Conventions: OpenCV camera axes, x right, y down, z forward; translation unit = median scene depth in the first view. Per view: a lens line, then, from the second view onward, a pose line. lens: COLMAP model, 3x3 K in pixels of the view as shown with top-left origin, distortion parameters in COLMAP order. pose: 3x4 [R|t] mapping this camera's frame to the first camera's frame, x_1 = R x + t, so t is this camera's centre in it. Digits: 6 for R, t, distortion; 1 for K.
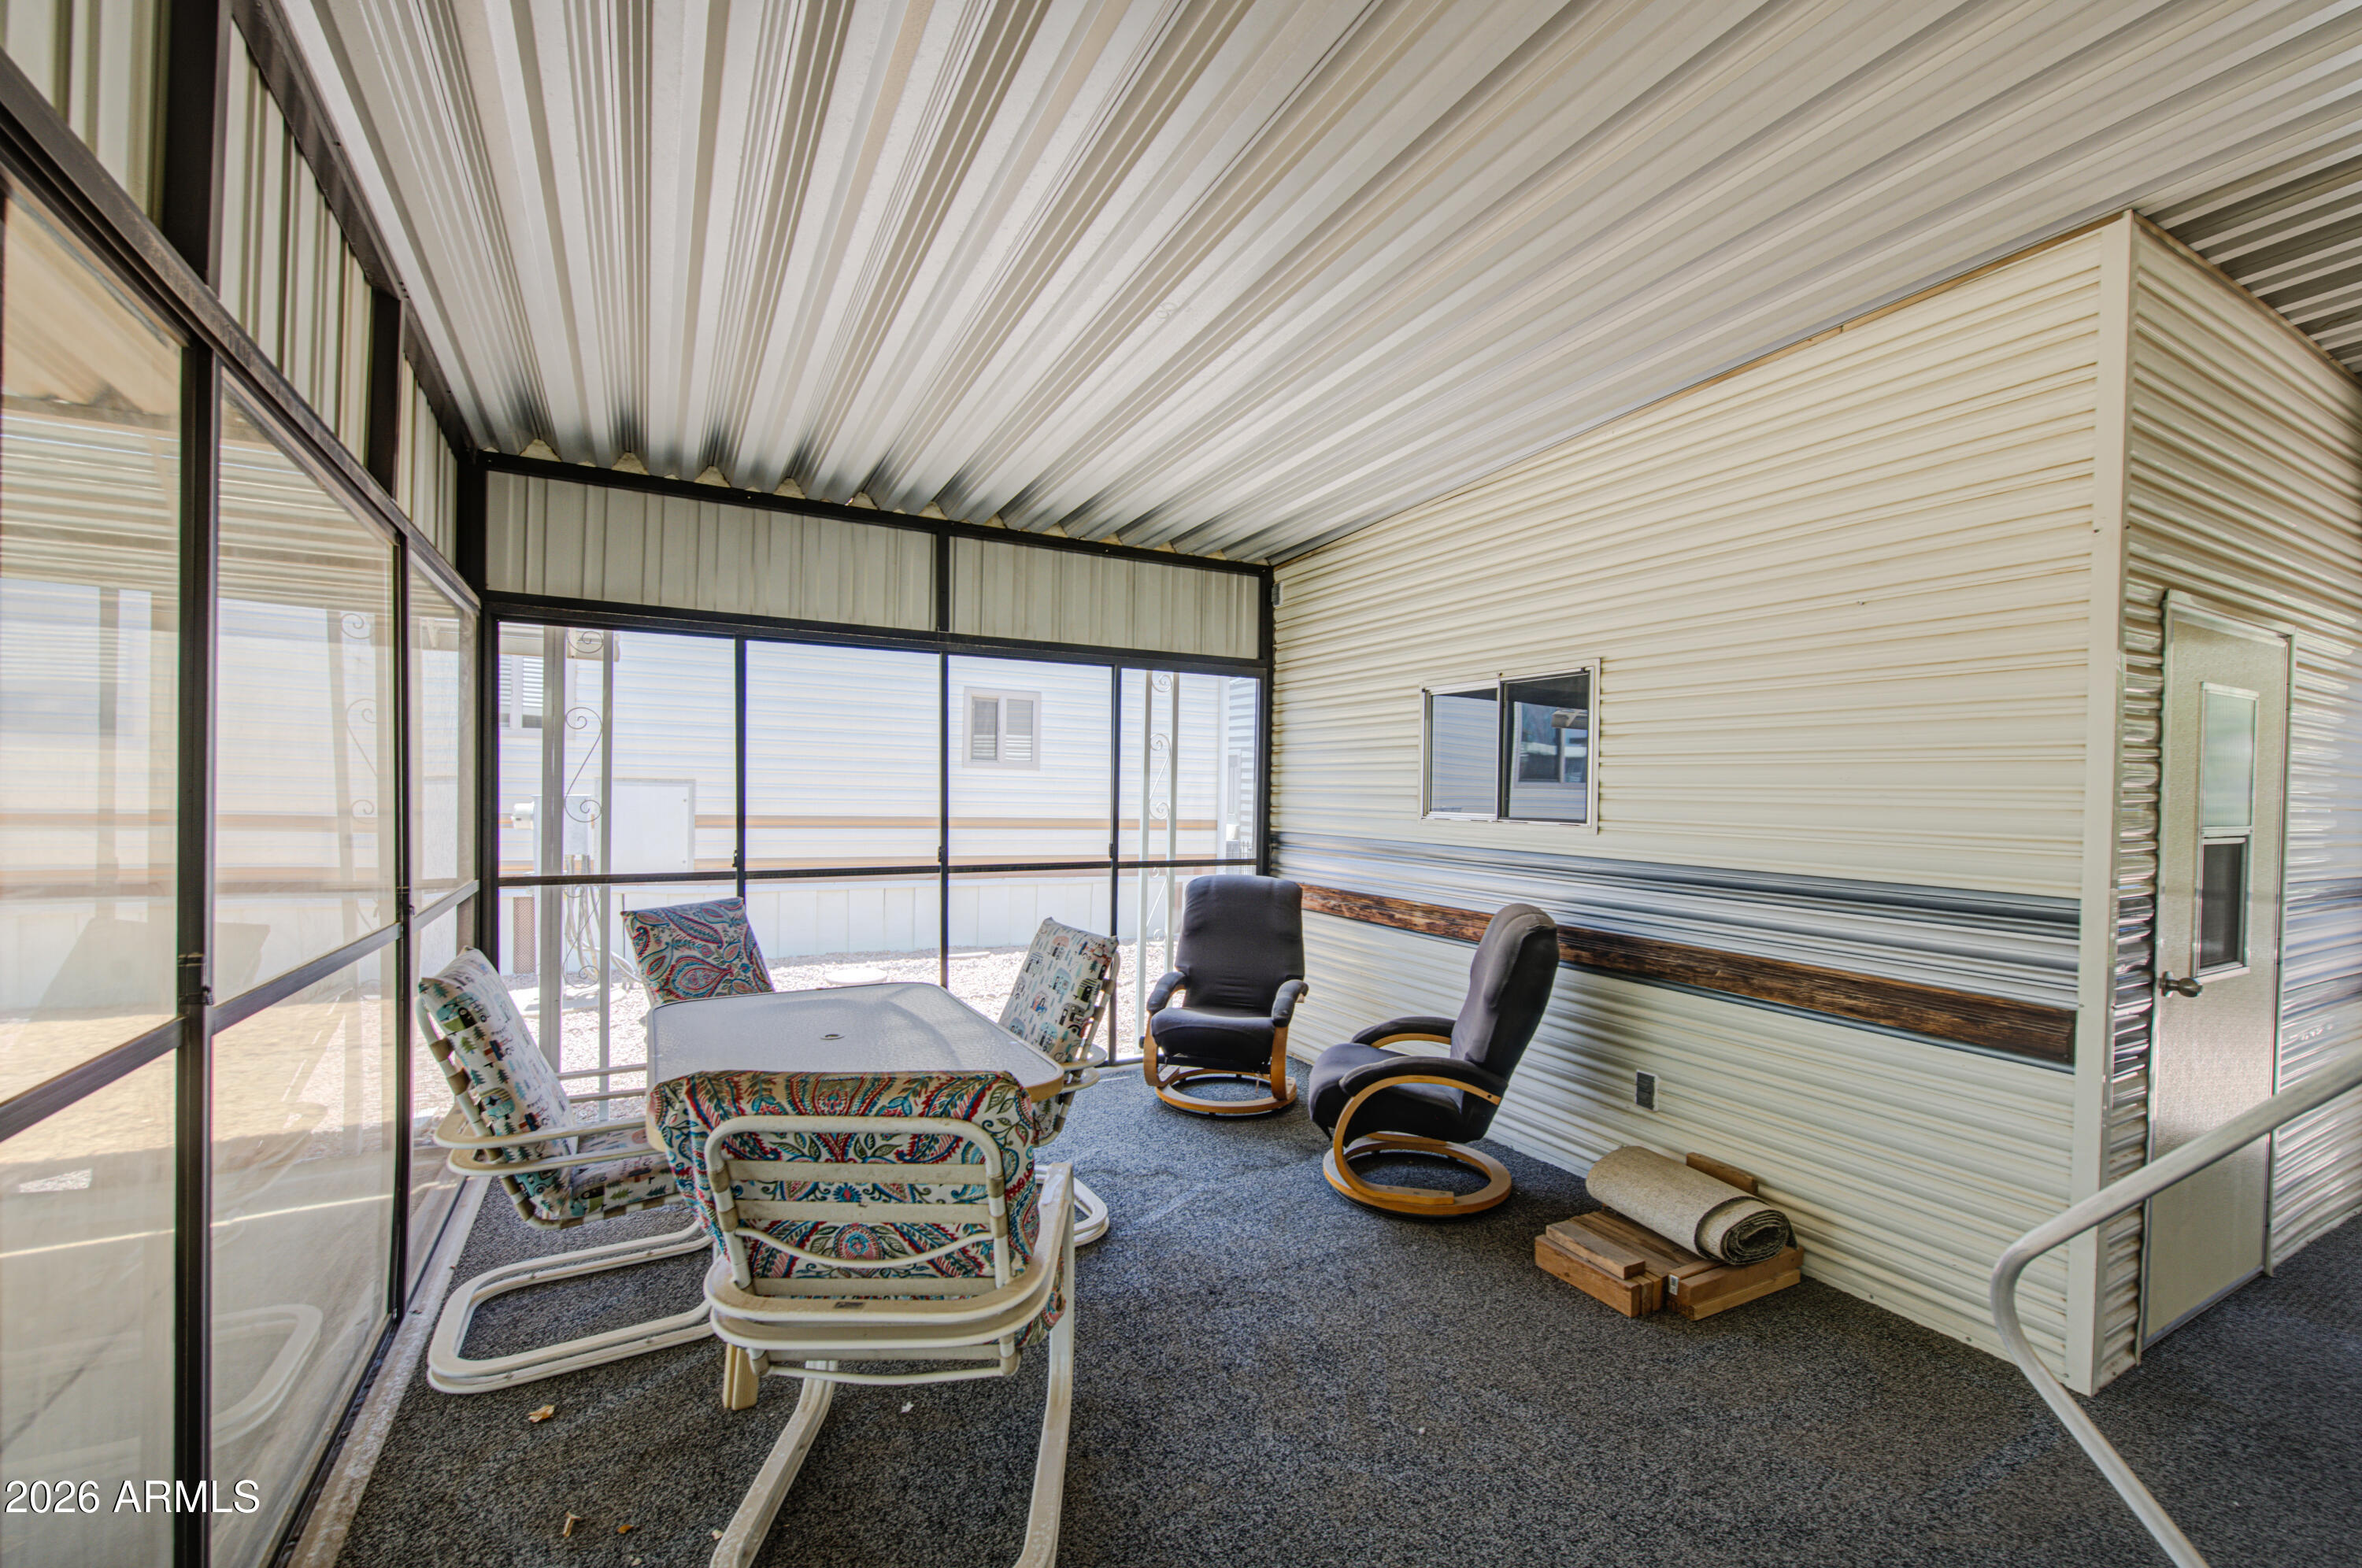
lens RADIAL K [[980.3, 0, 1173.5], [0, 980.3, 790.8], [0, 0, 1]] dist [-0.000948, -0.001184]
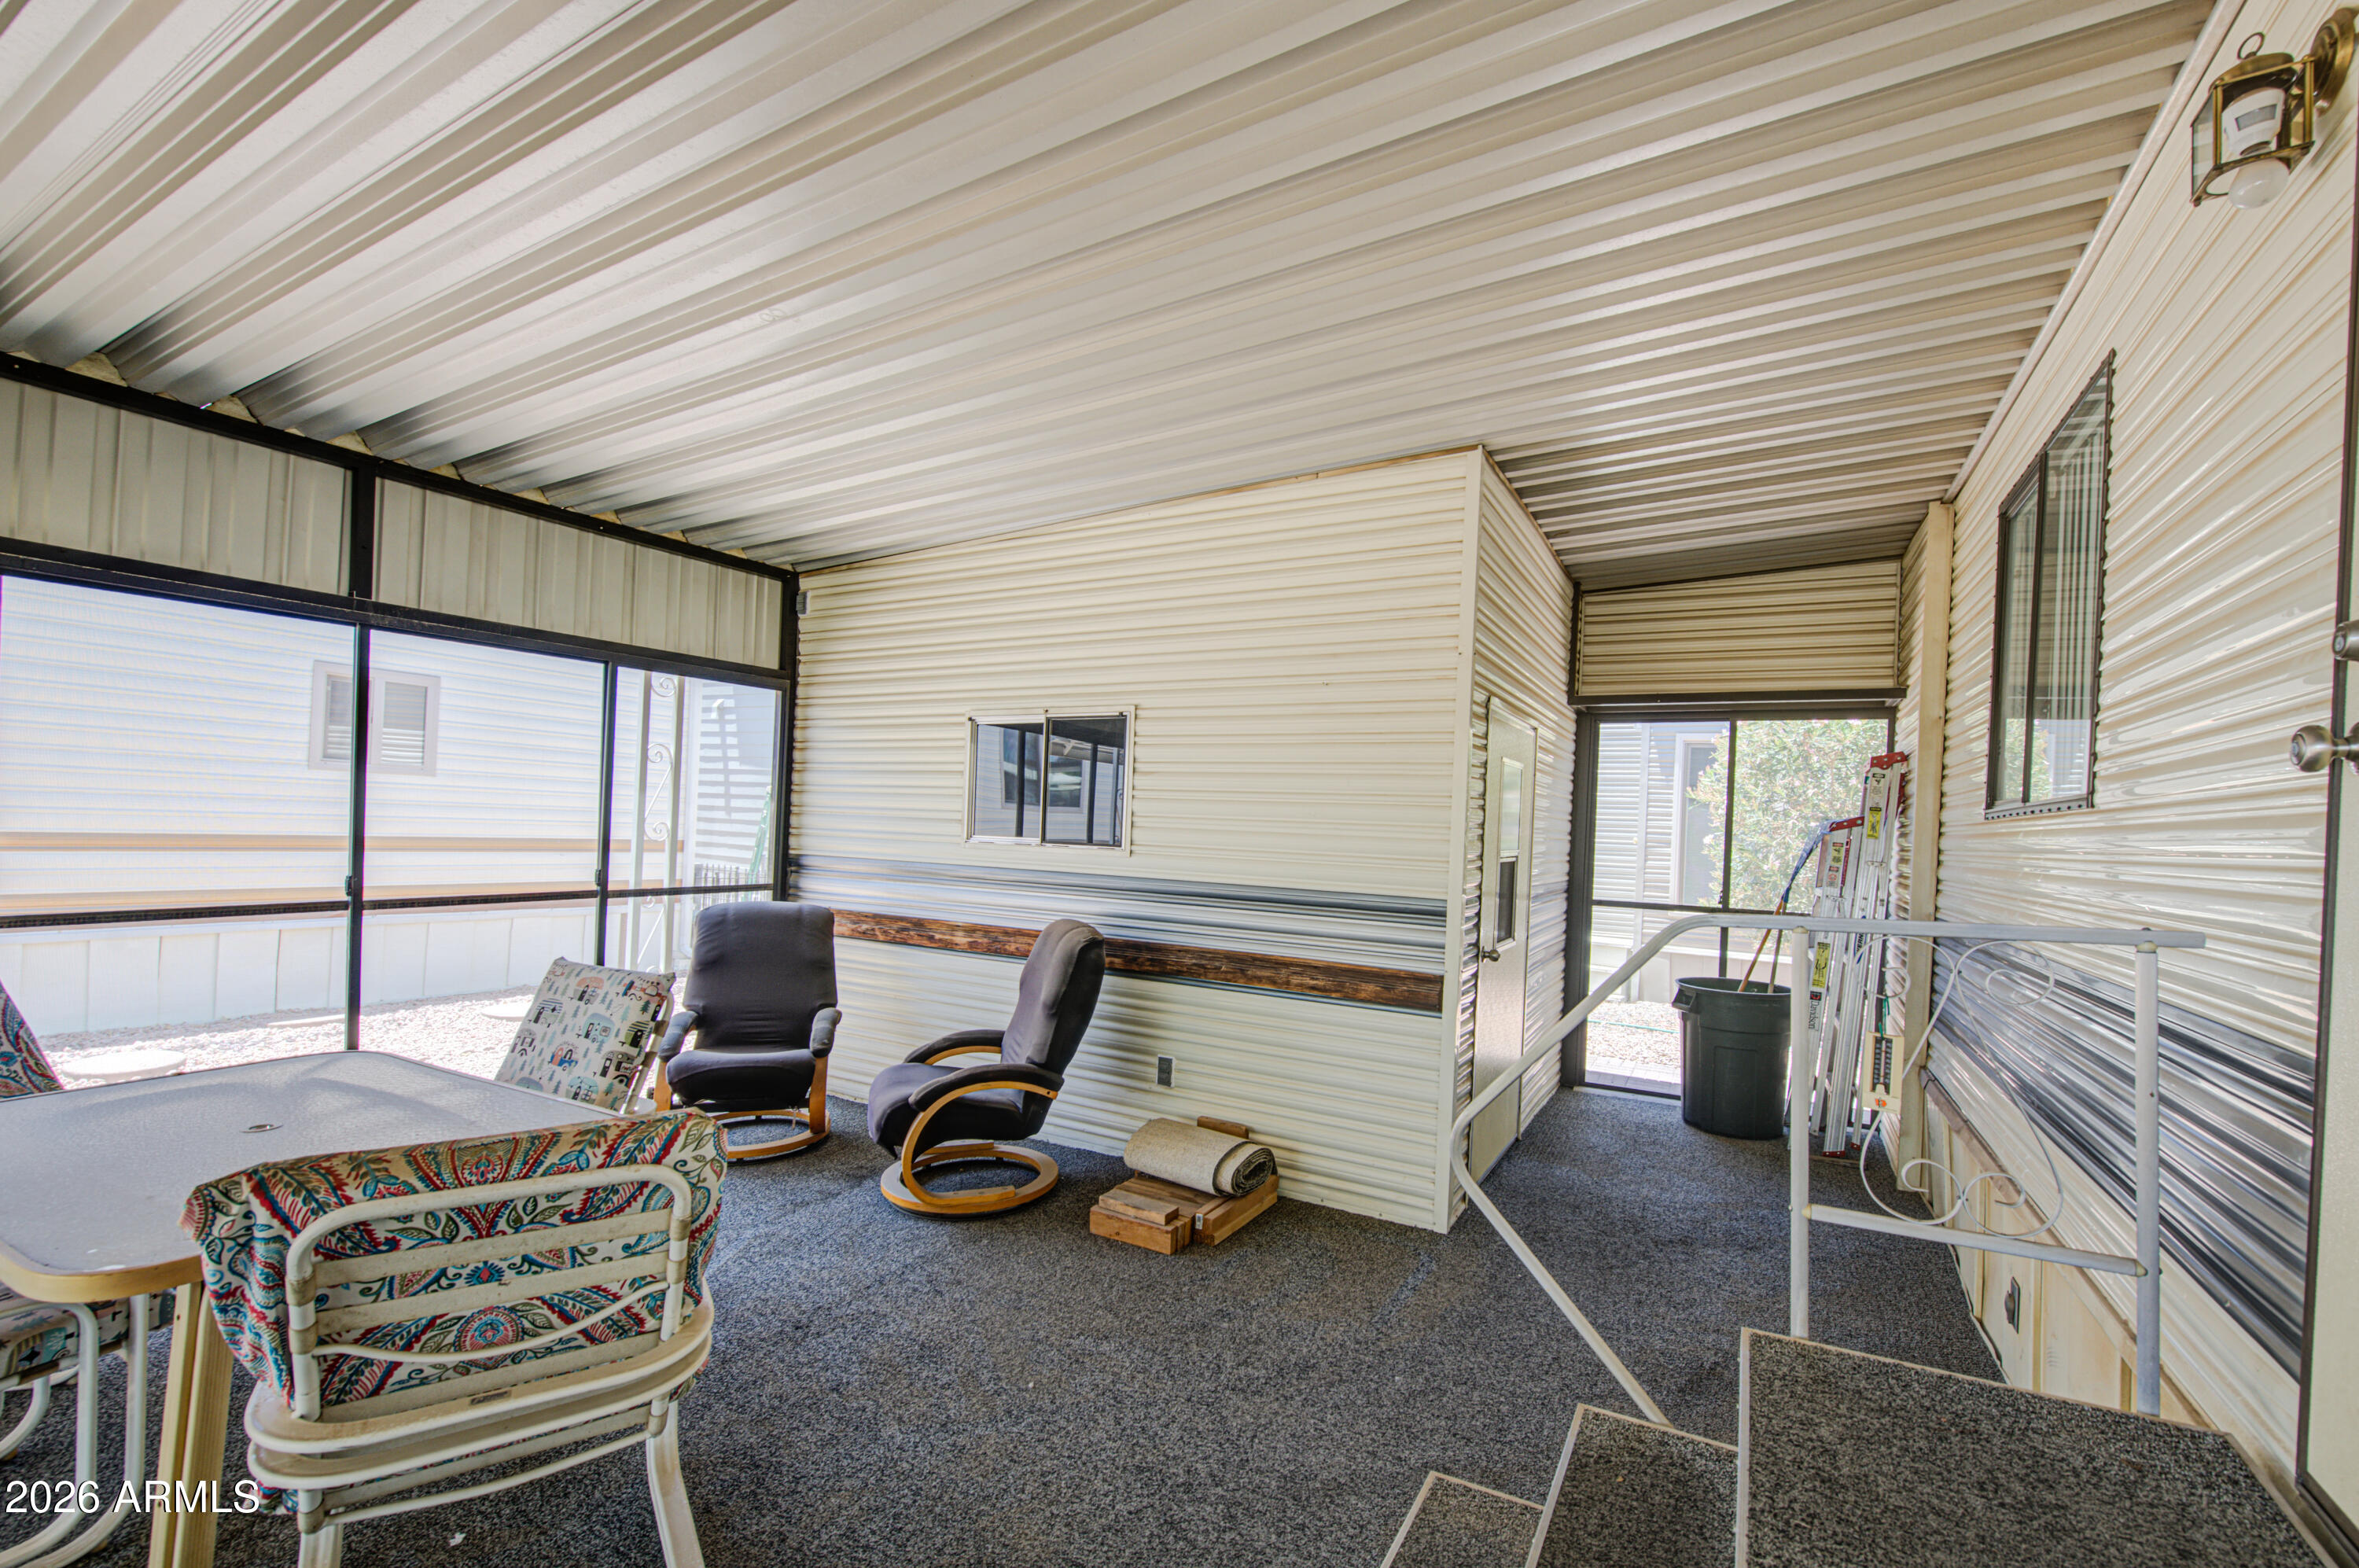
lens RADIAL K [[1000.7, 0, 1234.9], [0, 1000.7, 810.1], [0, 0, 1]] dist [0.002465, -0.005792]
pose [[0.829538, 0.020834, 0.558061, -0.127127], [-0.021217, 0.999758, -0.005786, -0.006660], [-0.558047, -0.007040, 0.829779, -0.053356]]
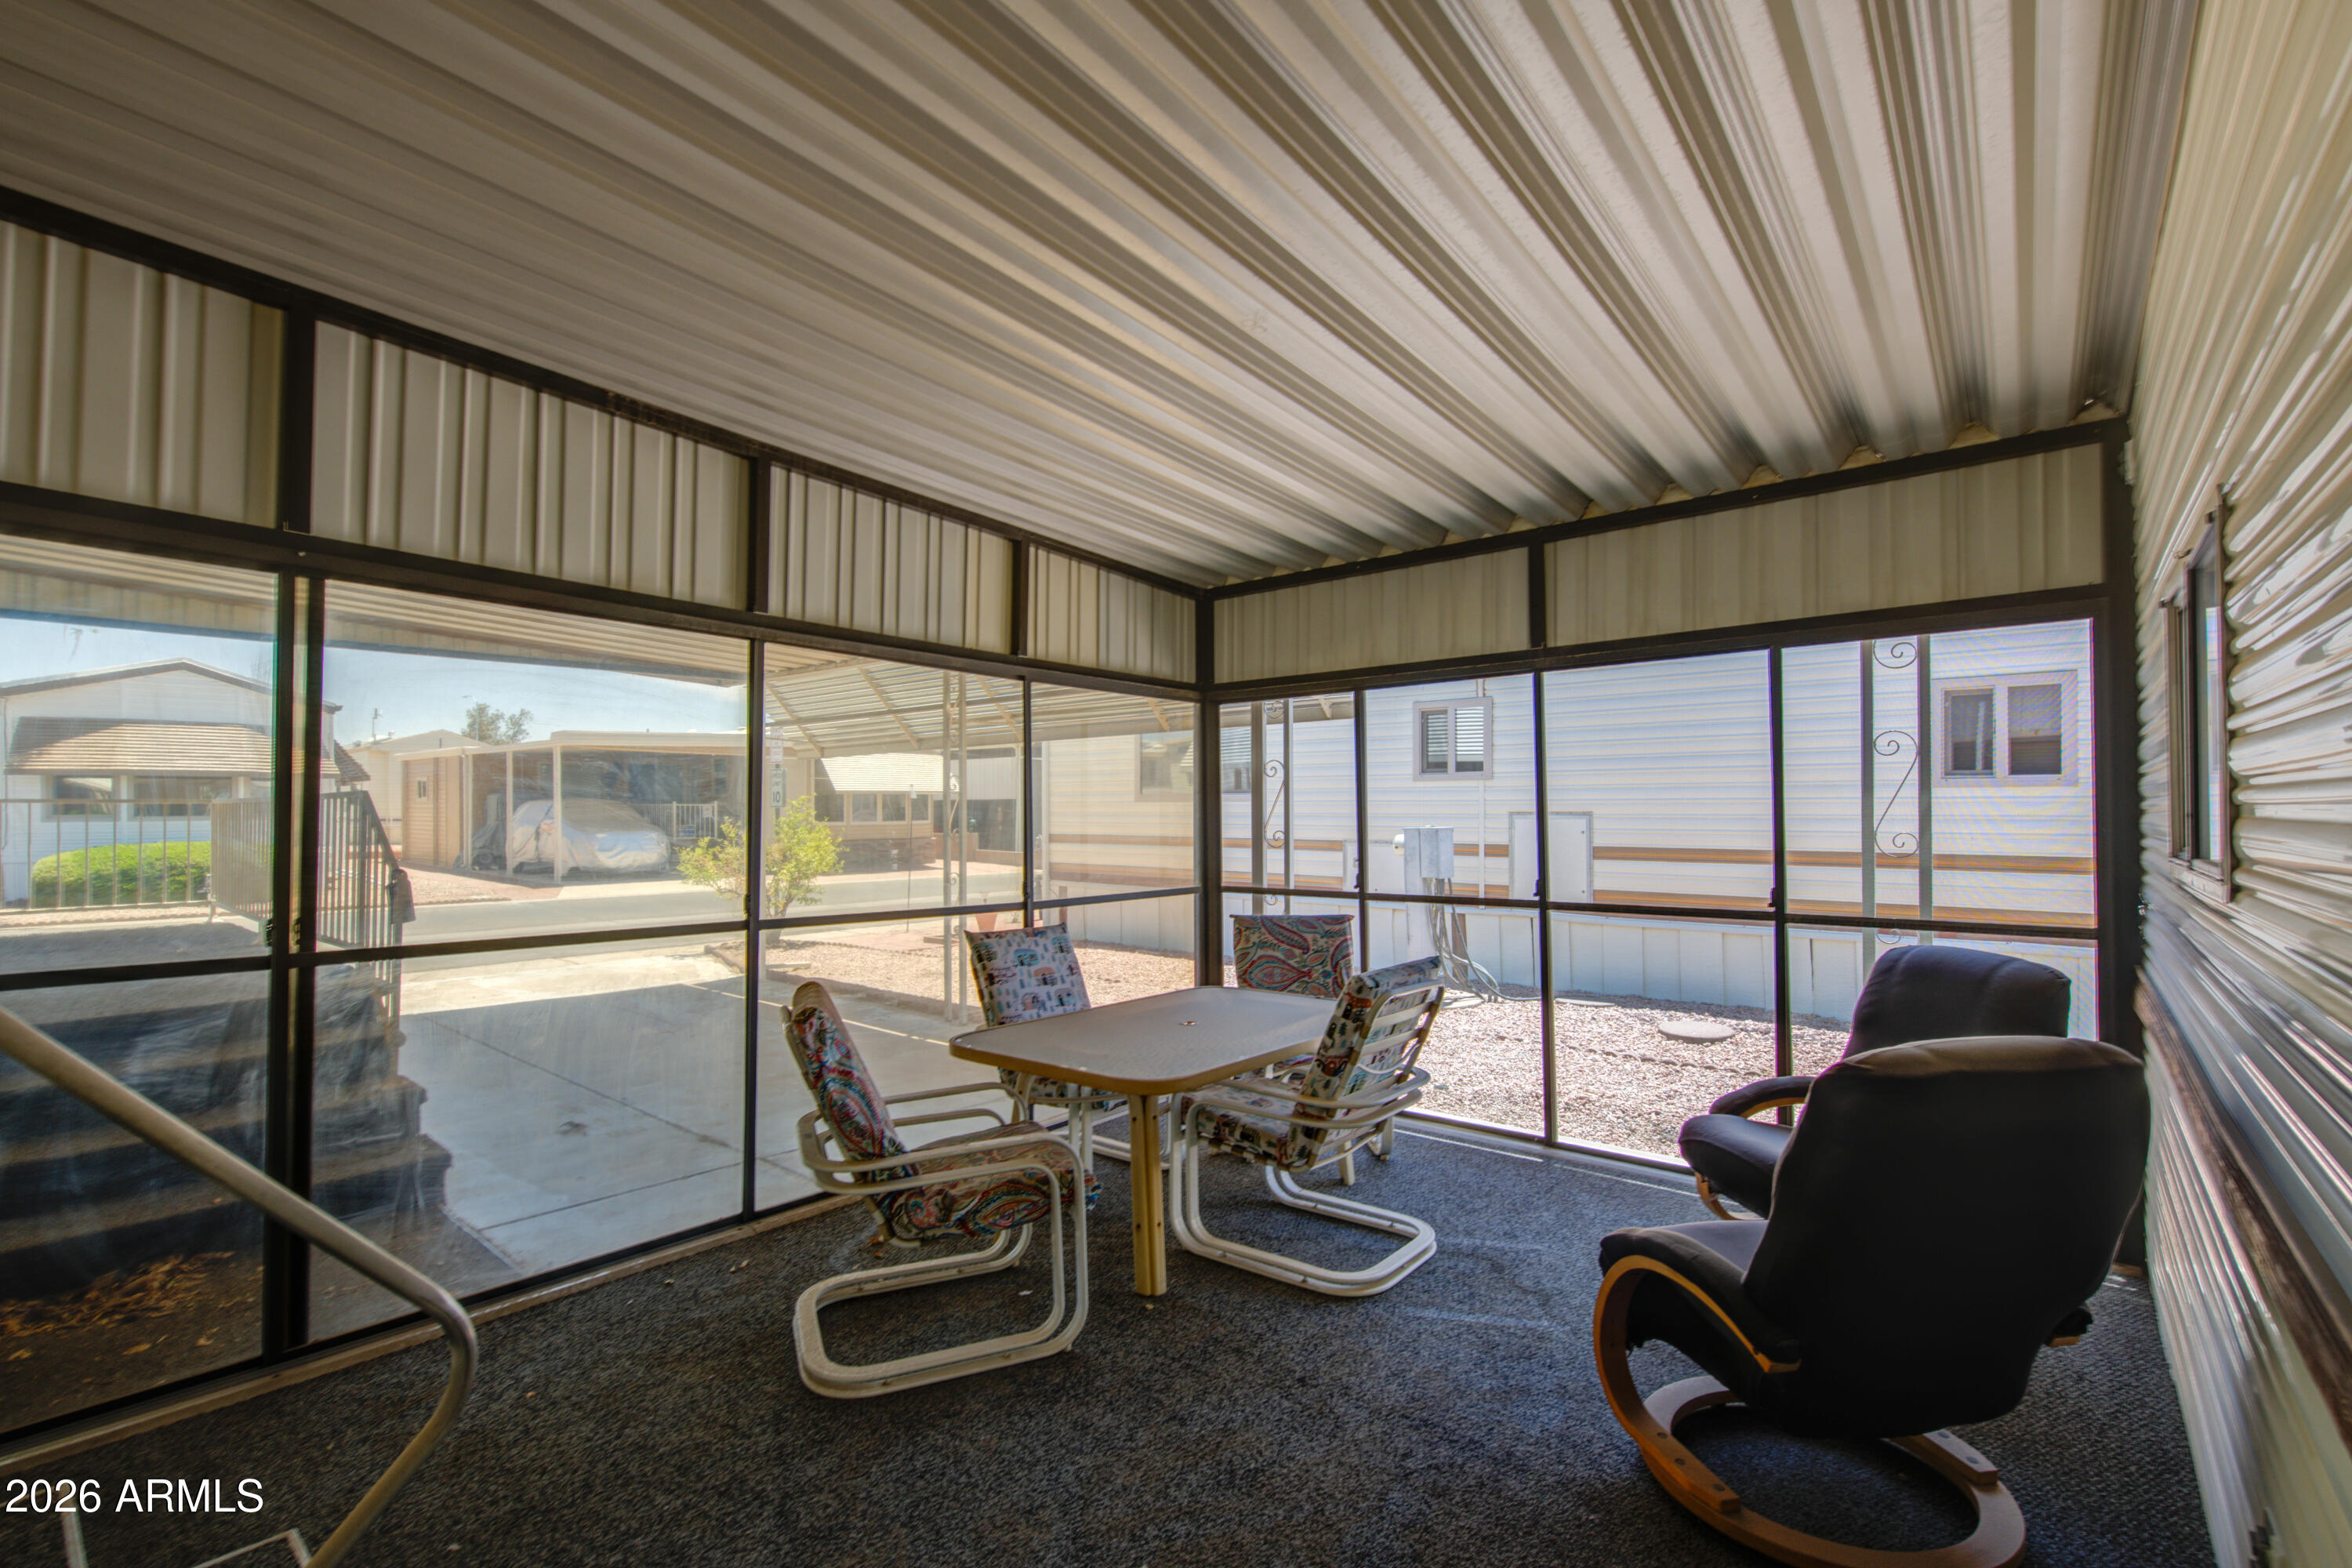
lens RADIAL K [[1008.3, 0, 1176.0], [0, 1008.3, 784.0], [0, 0, 1]] dist [-0.000918, -0.000265]
pose [[0.370668, -0.049205, -0.927461, 0.660564], [0.010131, 0.998750, -0.048938, 0.013333], [0.928710, 0.008743, 0.370703, 0.419612]]
